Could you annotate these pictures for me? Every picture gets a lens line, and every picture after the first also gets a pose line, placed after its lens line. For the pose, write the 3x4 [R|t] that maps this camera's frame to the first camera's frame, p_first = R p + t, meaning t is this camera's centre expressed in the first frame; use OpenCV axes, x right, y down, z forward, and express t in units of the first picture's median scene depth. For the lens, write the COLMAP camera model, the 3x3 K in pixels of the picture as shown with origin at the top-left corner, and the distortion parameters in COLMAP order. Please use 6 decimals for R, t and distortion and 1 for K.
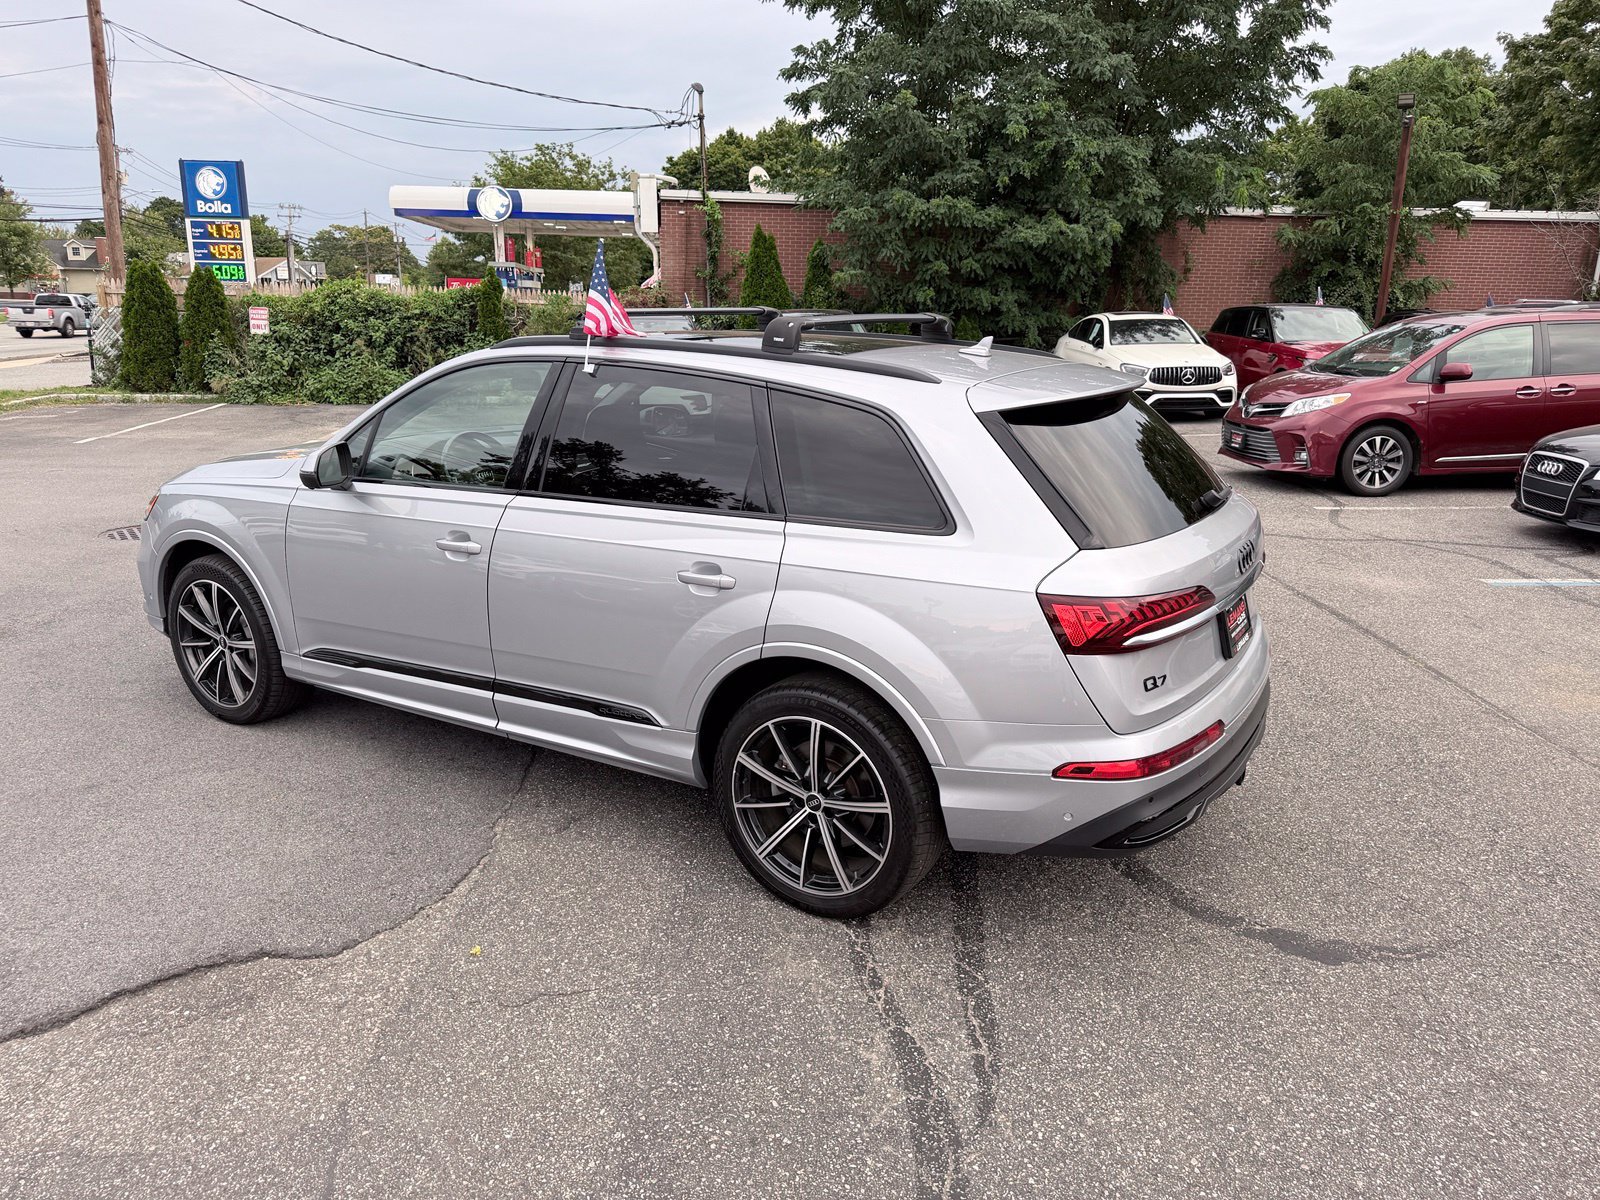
lens RADIAL K [[1138.4, 0, 804.6], [0, 1138.4, 604.9], [0, 0, 1]] dist [0.042419, -0.052128]
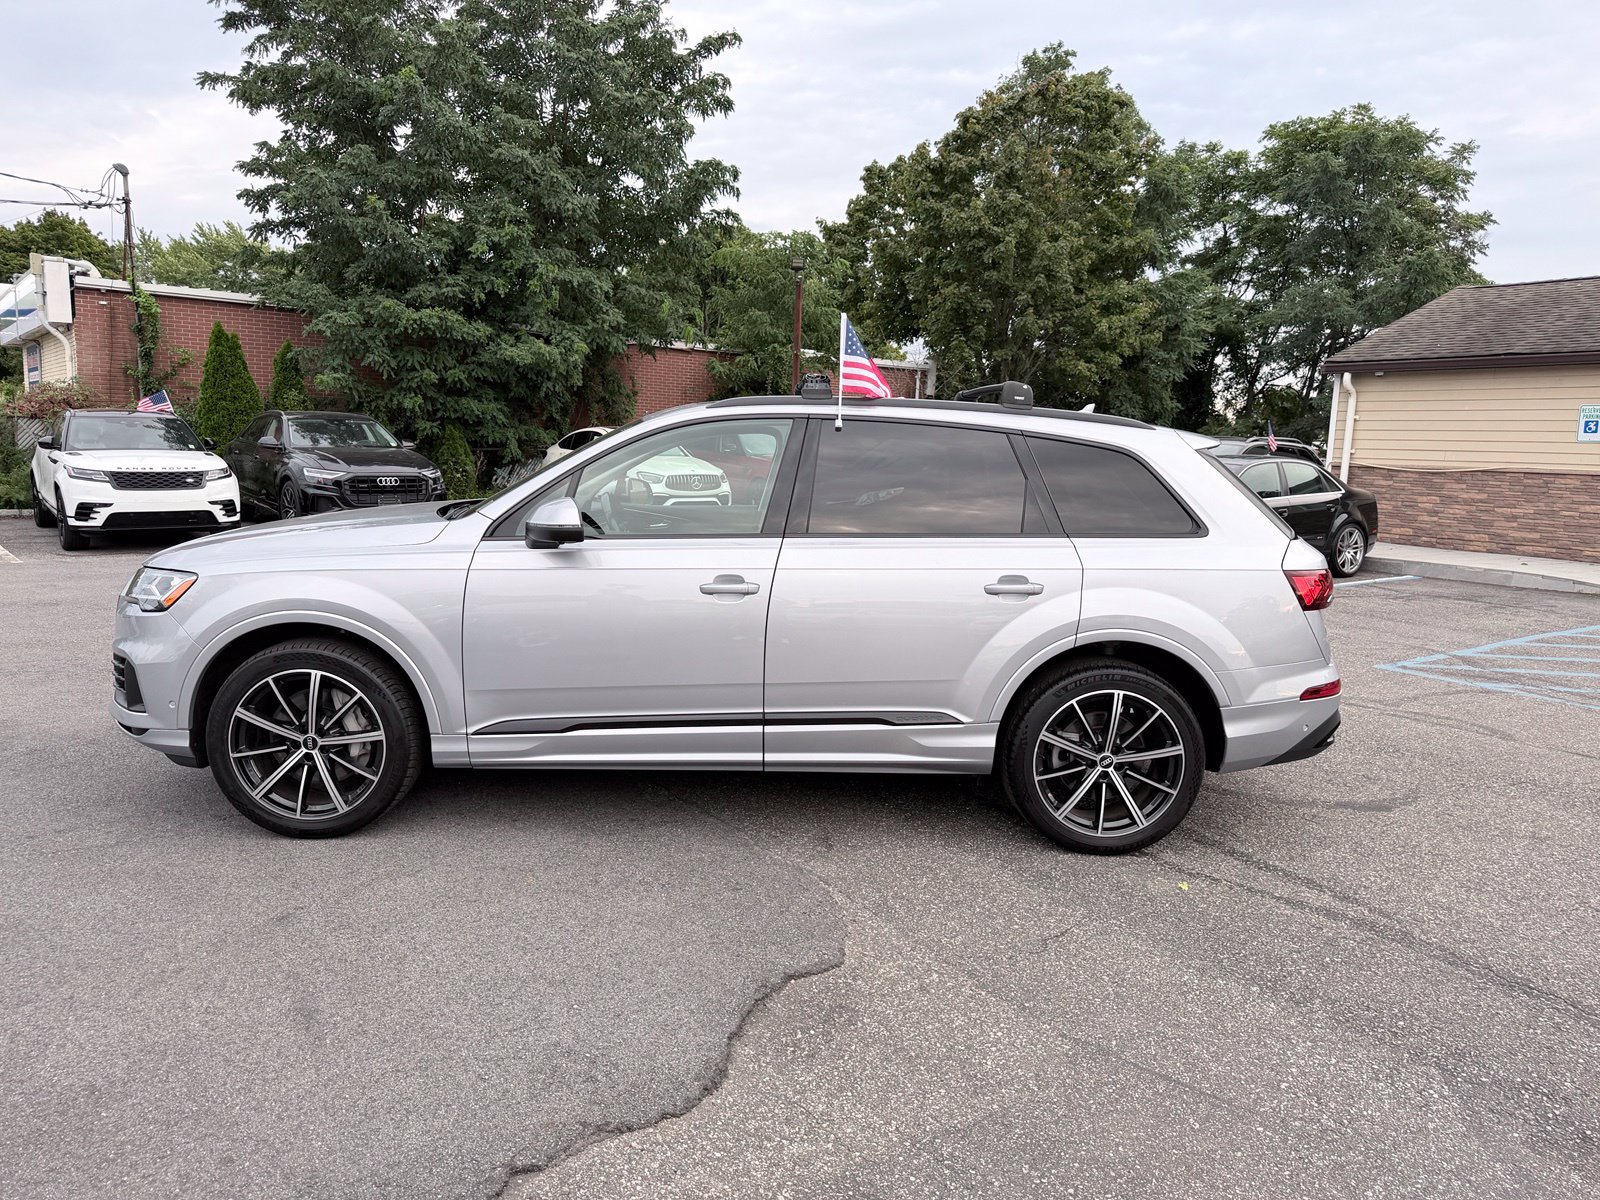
lens RADIAL K [[1130.3, 0, 802.2], [0, 1130.3, 599.6], [0, 0, 1]] dist [0.038031, -0.046705]
pose [[0.834282, -0.061715, 0.547874, -0.534061], [0.119985, 0.990222, -0.071165, 0.026262], [-0.538125, 0.125108, 0.833529, 0.067149]]
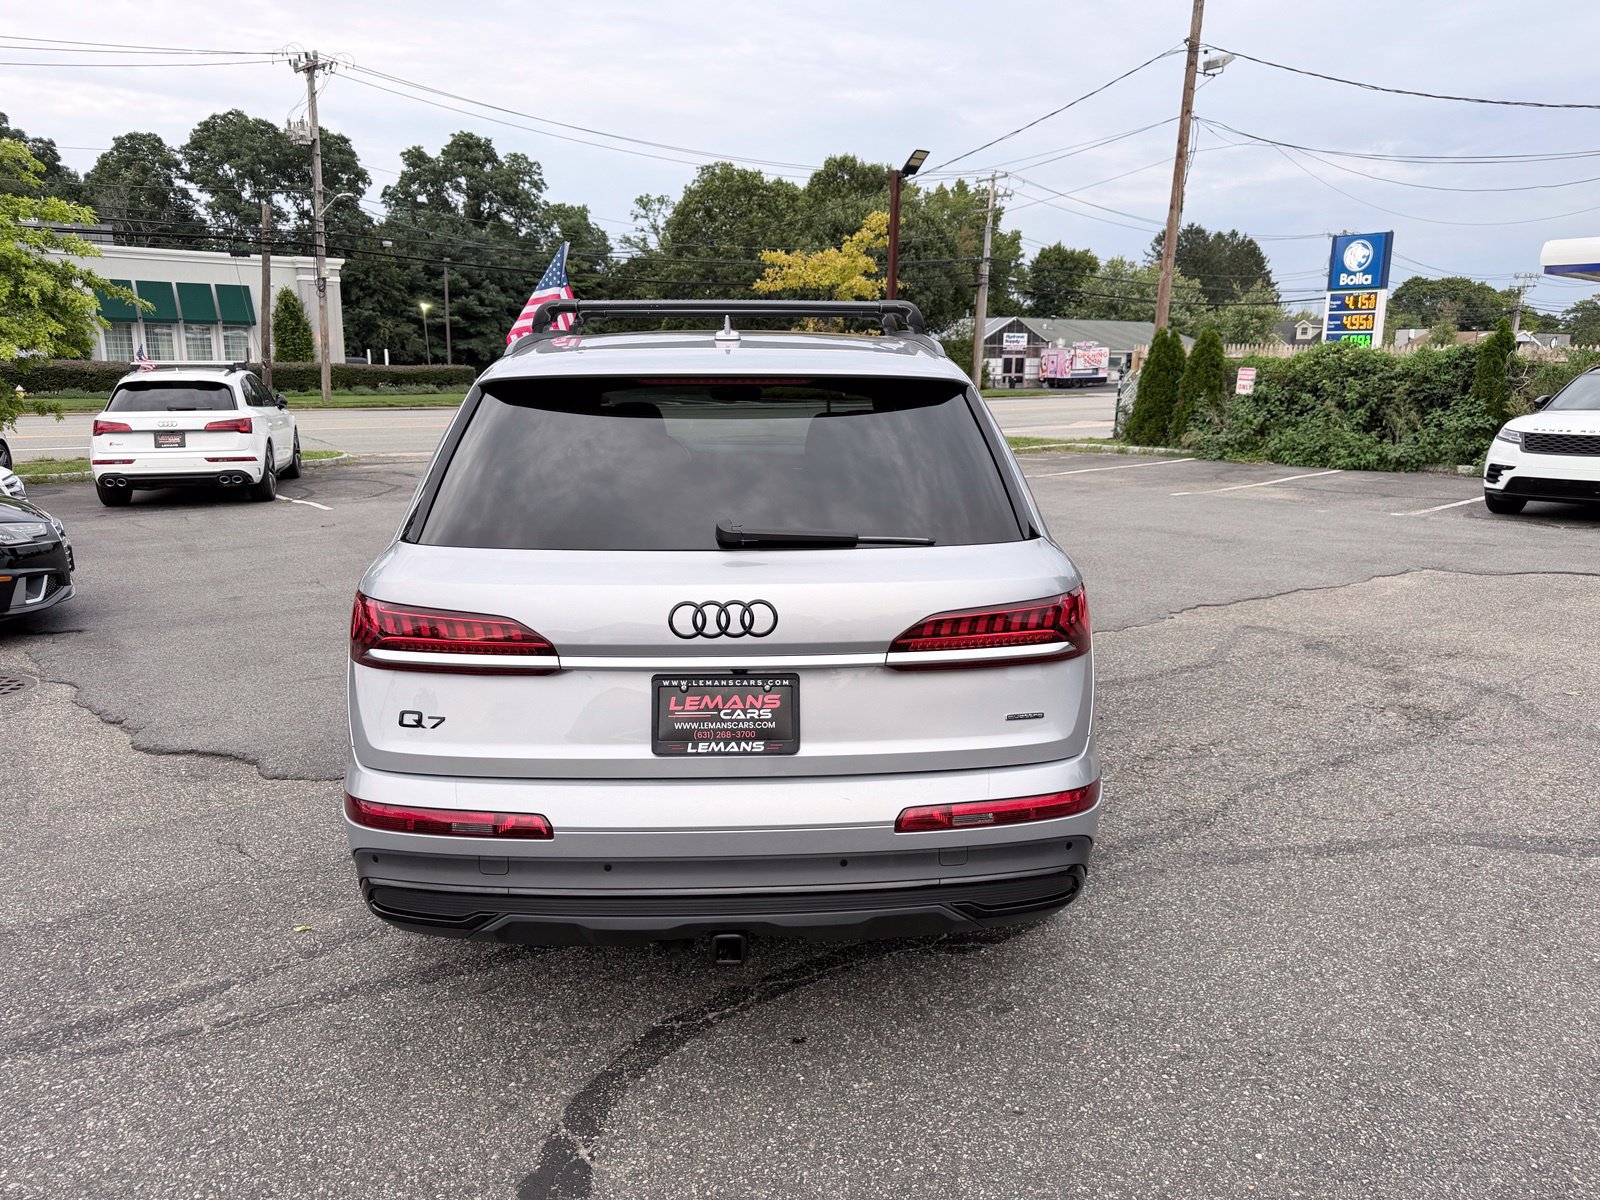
lens RADIAL K [[1150.1, 0, 779.5], [0, 1150.1, 599.7], [0, 0, 1]] dist [-0.005120, -0.003485]
pose [[0.542839, 0.157732, -0.824892, 0.546088], [-0.214230, 0.975719, 0.045594, -0.051572], [0.812054, 0.151966, 0.563449, 0.375588]]
